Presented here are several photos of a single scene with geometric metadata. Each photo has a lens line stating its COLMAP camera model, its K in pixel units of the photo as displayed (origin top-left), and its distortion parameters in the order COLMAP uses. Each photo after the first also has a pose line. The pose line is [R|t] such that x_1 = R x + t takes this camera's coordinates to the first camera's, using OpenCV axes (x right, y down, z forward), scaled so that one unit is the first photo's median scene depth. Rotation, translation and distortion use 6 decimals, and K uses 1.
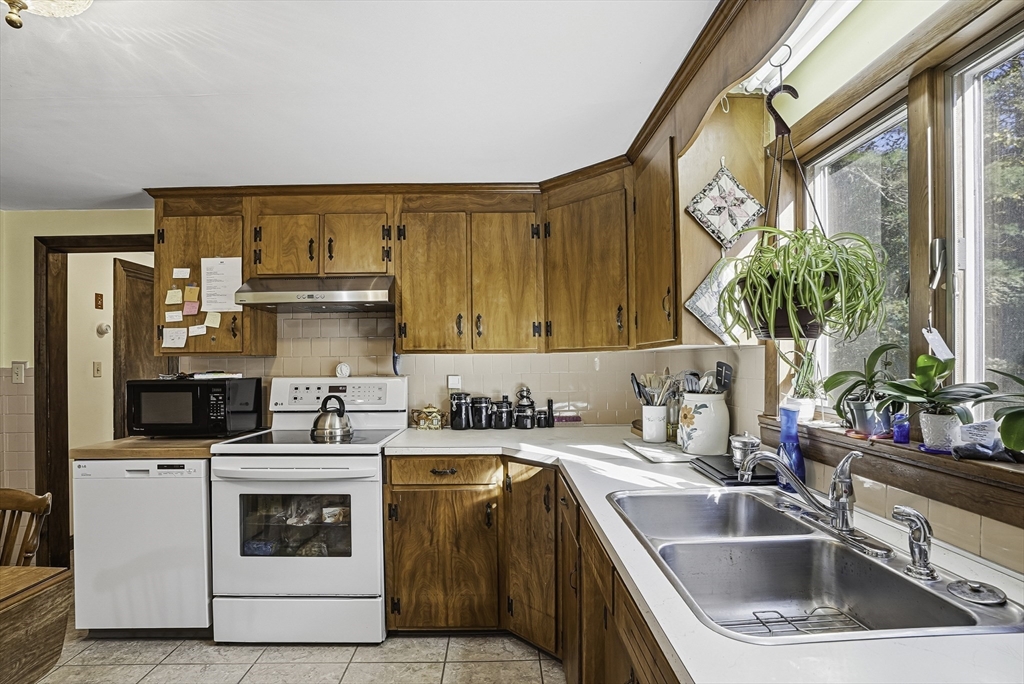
lens RADIAL K [[489.7, 0, 510.1], [0, 489.7, 352.4], [0, 0, 1]] dist [-0.077028, 0.031956]
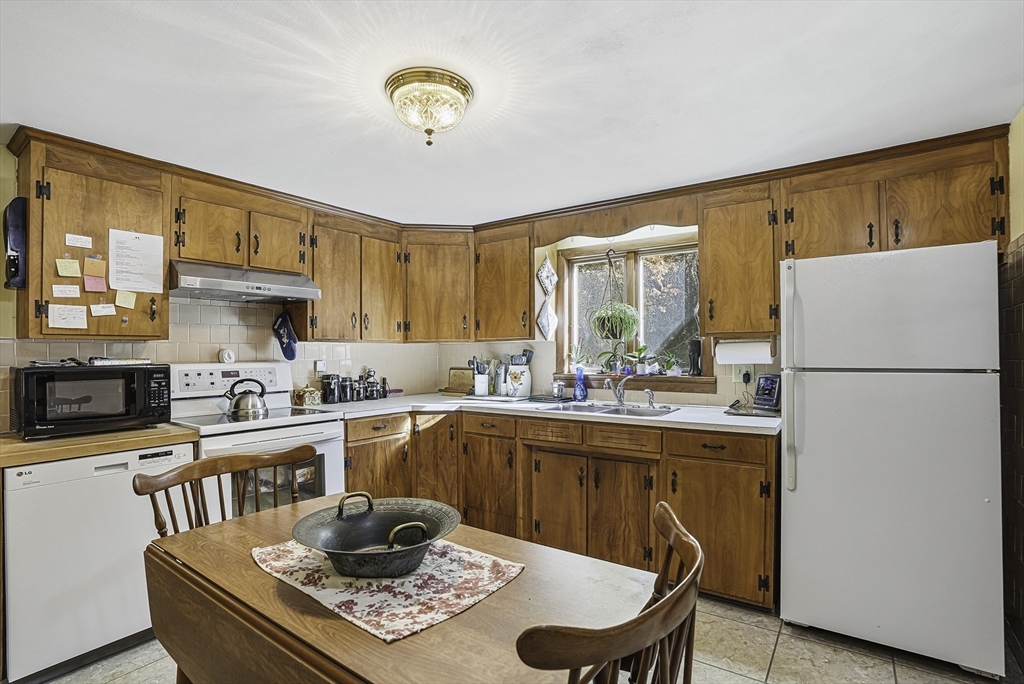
lens RADIAL K [[492.2, 0, 512.0], [0, 492.2, 342.0], [0, 0, 1]] dist [-0.078230, 0.033178]
pose [[0.606173, 0.020846, 0.795059, -0.887942], [-0.009749, 0.999776, -0.018781, 0.021607], [-0.795273, 0.003634, 0.606241, -0.125366]]
